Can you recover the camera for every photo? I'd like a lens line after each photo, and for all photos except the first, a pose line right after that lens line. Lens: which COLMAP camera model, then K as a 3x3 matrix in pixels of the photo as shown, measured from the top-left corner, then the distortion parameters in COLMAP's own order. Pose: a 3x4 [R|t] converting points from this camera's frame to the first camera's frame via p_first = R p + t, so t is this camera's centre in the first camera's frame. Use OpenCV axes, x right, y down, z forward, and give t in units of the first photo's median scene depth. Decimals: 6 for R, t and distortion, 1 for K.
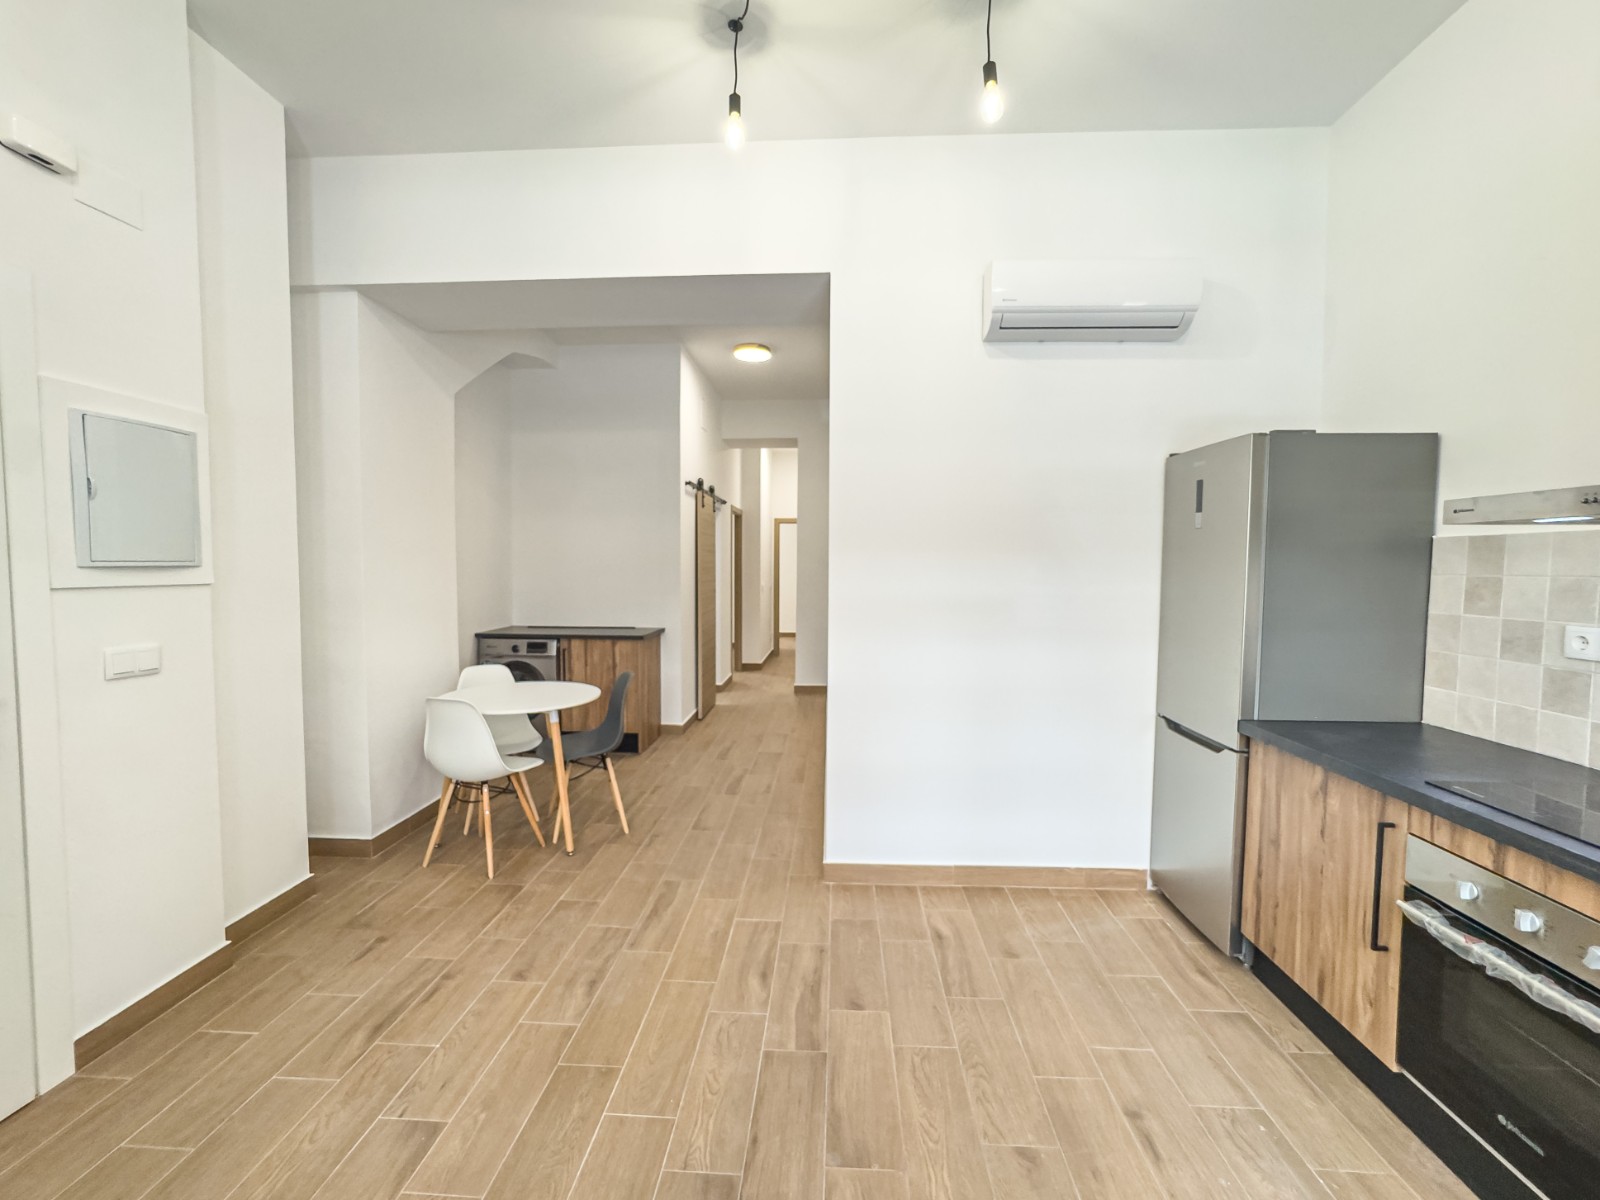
lens RADIAL K [[679.9, 0, 800.0], [0, 679.9, 600.0], [0, 0, 1]] dist [-0.043737, 0.020350]
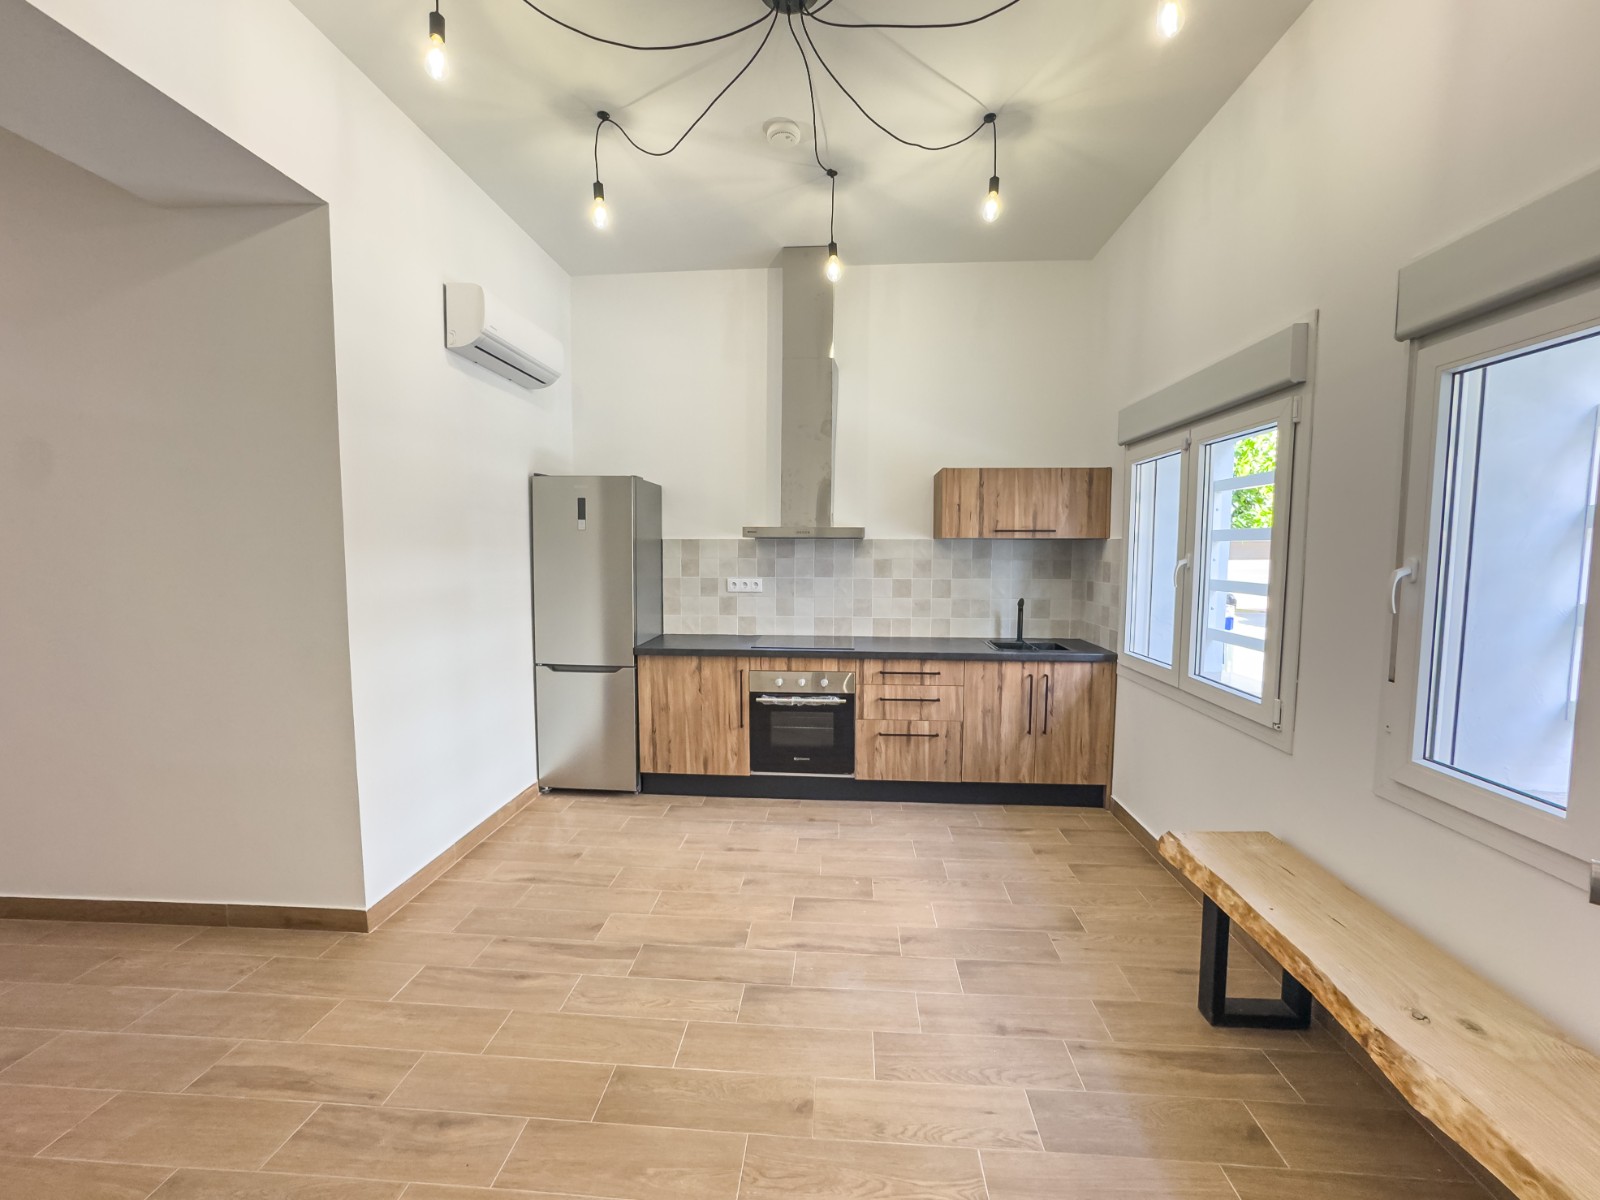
lens RADIAL K [[666.0, 0, 798.0], [0, 666.0, 600.1], [0, 0, 1]] dist [-0.041998, 0.019642]
pose [[0.016340, -0.084479, 0.996291, -0.816507], [0.049983, 0.995248, 0.083571, -0.047369], [-0.998616, 0.048432, 0.020485, 0.461229]]
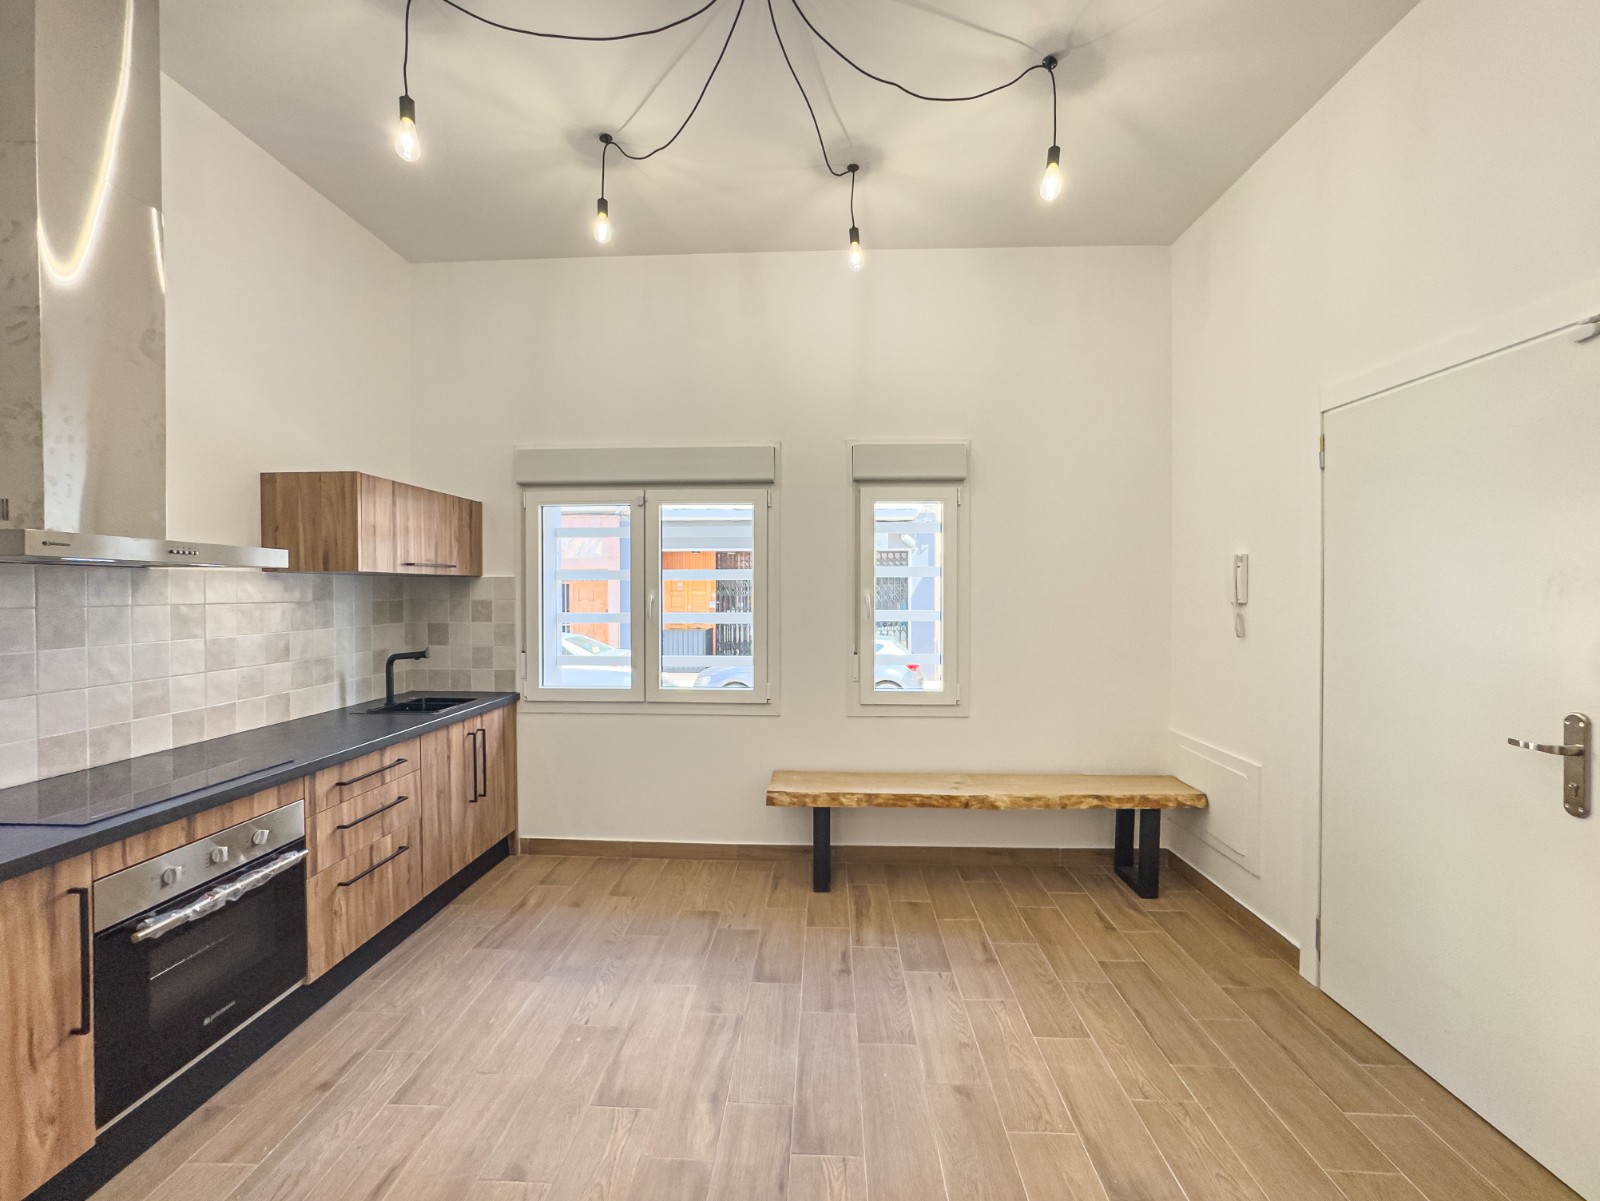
lens RADIAL K [[657.1, 0, 798.6], [0, 657.1, 601.1], [0, 0, 1]] dist [-0.036688, 0.016687]
pose [[-0.999941, -0.004767, -0.009774, -0.048162], [-0.005433, 0.997579, 0.069335, -0.071074], [0.009419, 0.069384, -0.997546, 1.134610]]
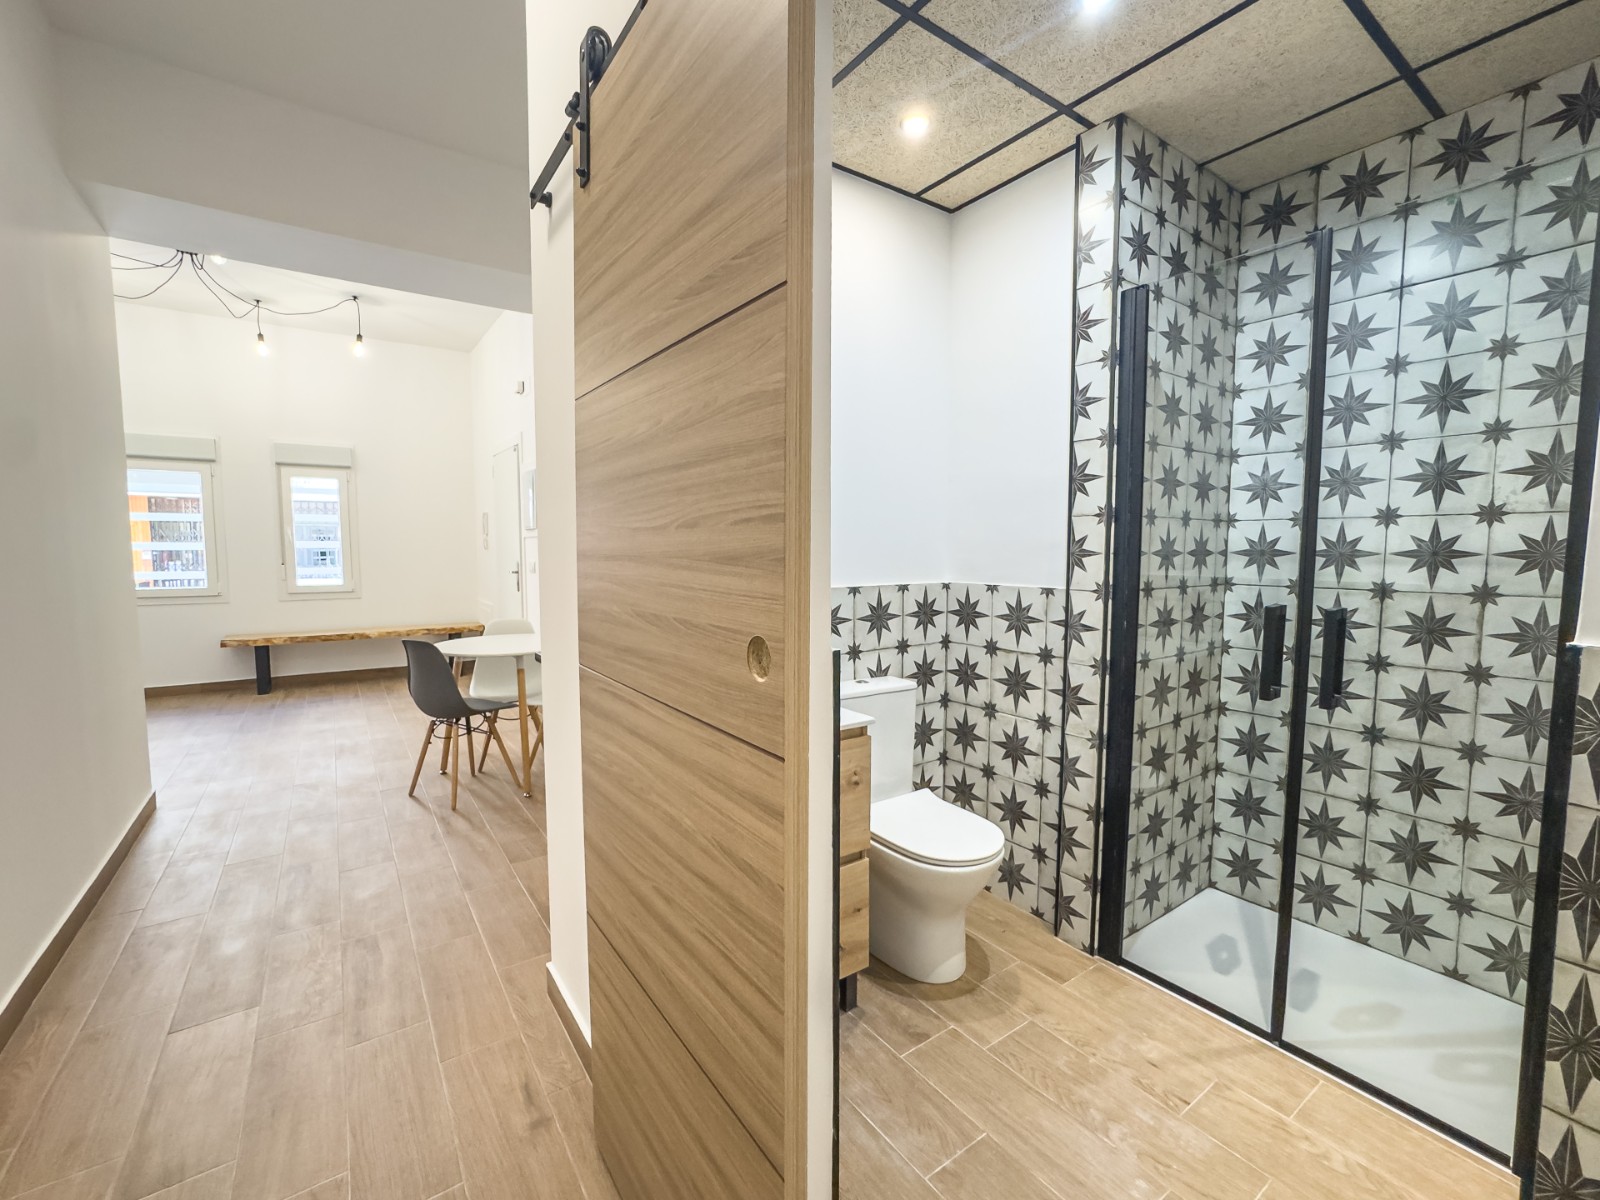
lens RADIAL K [[679.9, 0, 800.0], [0, 679.9, 600.0], [0, 0, 1]] dist [-0.043737, 0.020350]
pose [[-0.785395, 0.042985, -0.617500, -0.146415], [-0.037218, 0.992502, 0.116427, -0.088036], [0.617875, 0.114423, -0.777906, 2.675918]]
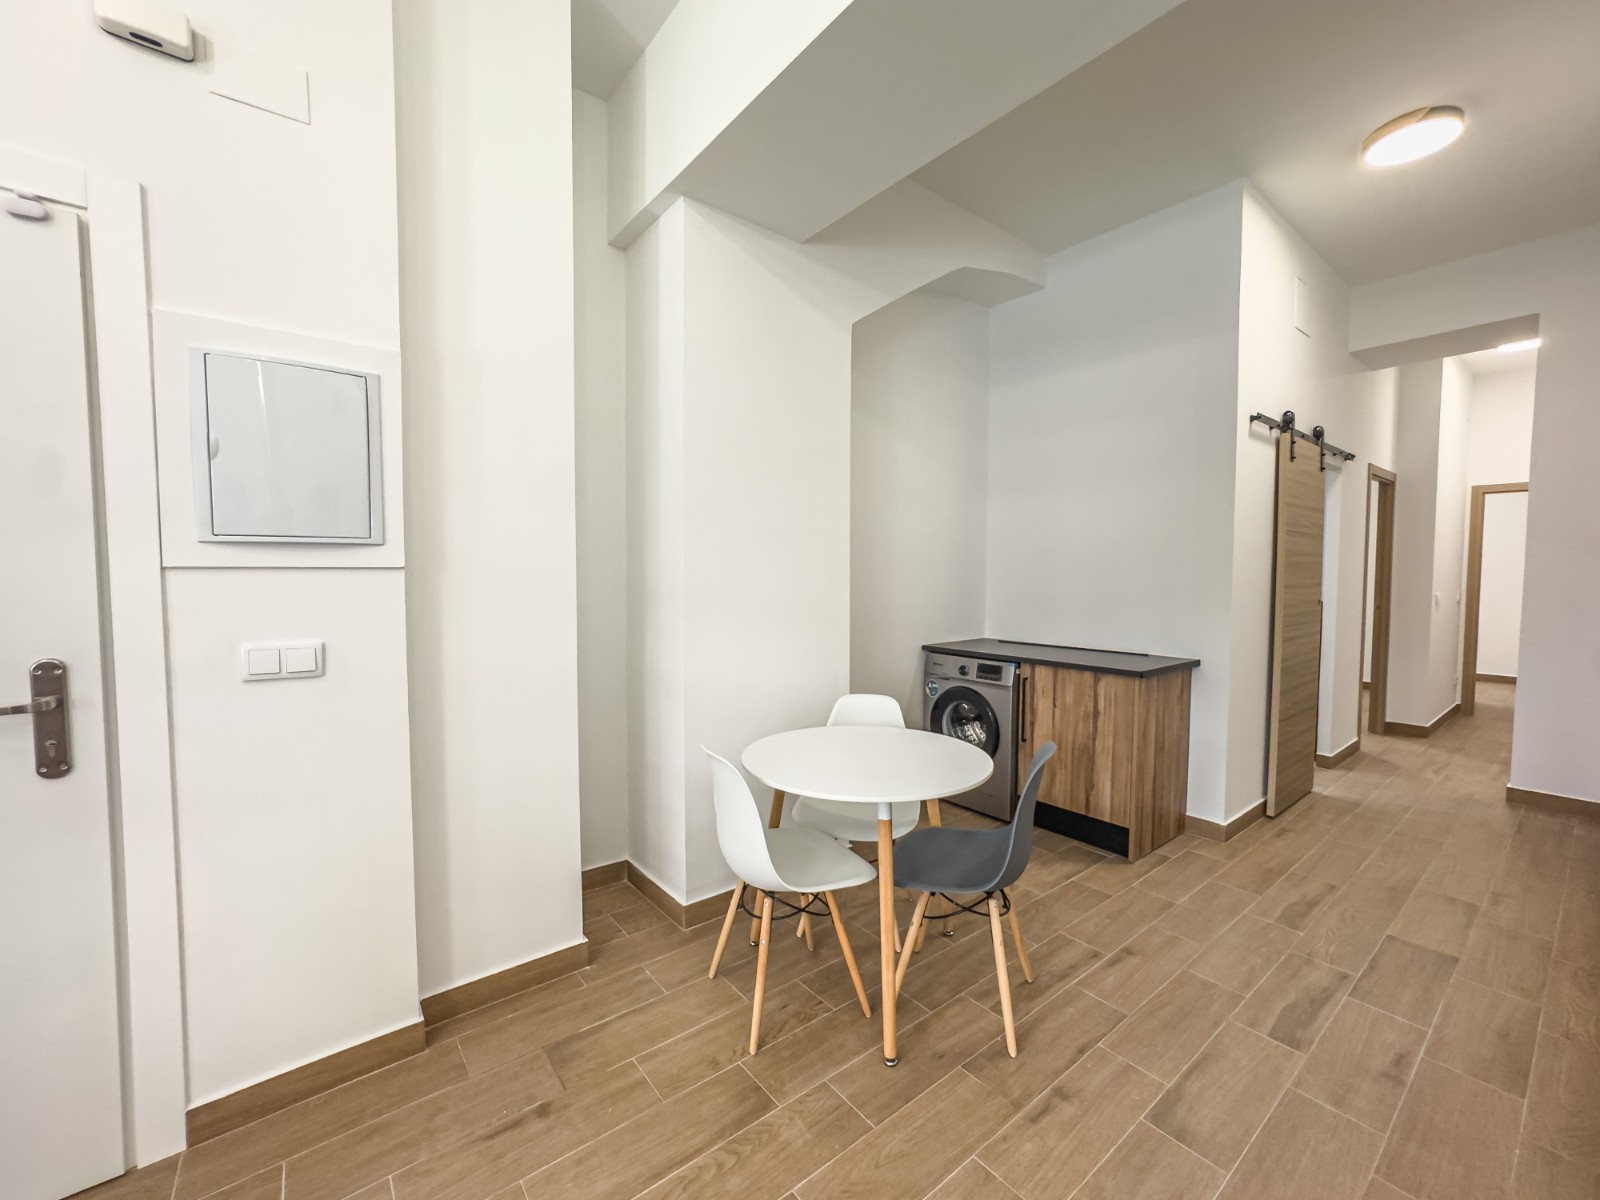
lens RADIAL K [[653.6, 0, 798.6], [0, 653.6, 601.0], [0, 0, 1]] dist [-0.038464, 0.016257]
pose [[0.656835, 0.031852, -0.753361, -0.001274], [-0.037308, 0.999257, 0.009720, -0.008222], [0.753111, 0.021722, 0.657535, 0.696490]]
